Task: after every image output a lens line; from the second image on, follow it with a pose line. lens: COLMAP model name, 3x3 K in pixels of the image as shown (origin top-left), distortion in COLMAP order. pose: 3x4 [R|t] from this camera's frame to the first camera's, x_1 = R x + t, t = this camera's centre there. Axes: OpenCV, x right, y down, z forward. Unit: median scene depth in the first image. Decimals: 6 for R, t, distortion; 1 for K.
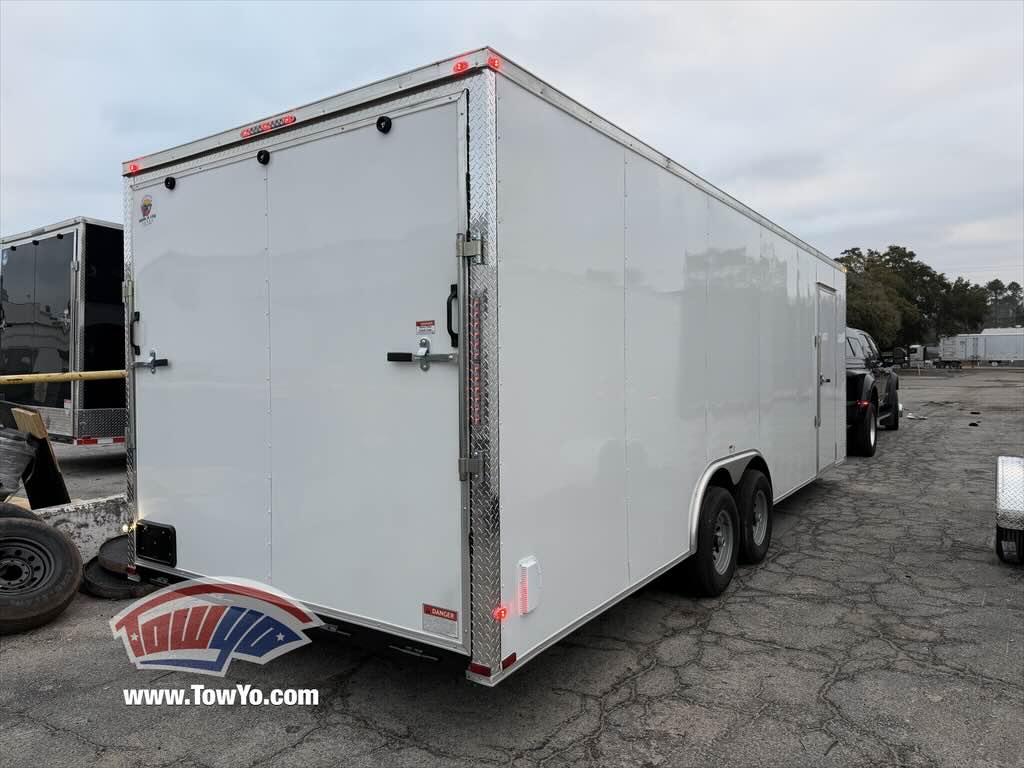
lens RADIAL K [[725.0, 0, 507.5], [0, 725.0, 383.8], [0, 0, 1]] dist [0.022273, -0.025951]
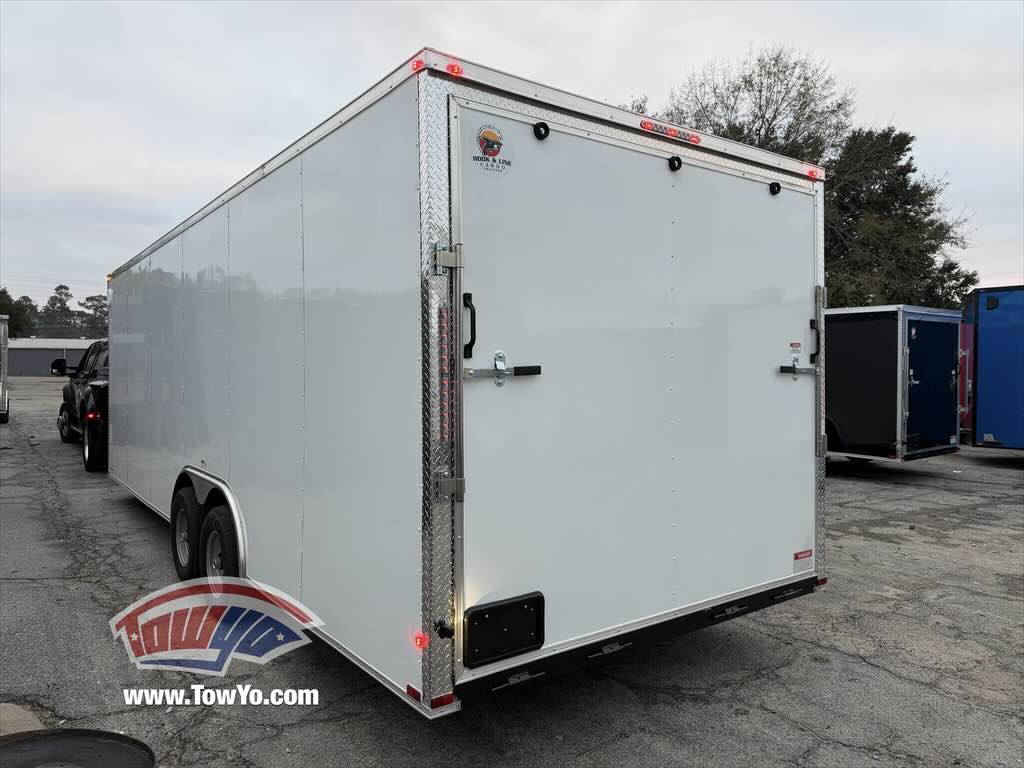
lens RADIAL K [[725.0, 0, 507.2], [0, 725.0, 381.0], [0, 0, 1]] dist [0.022273, -0.025951]
pose [[0.325844, -0.002672, 0.945420, -1.333195], [0.021618, 0.999756, -0.004626, -0.018689], [-0.945176, 0.021946, 0.325822, 0.900334]]
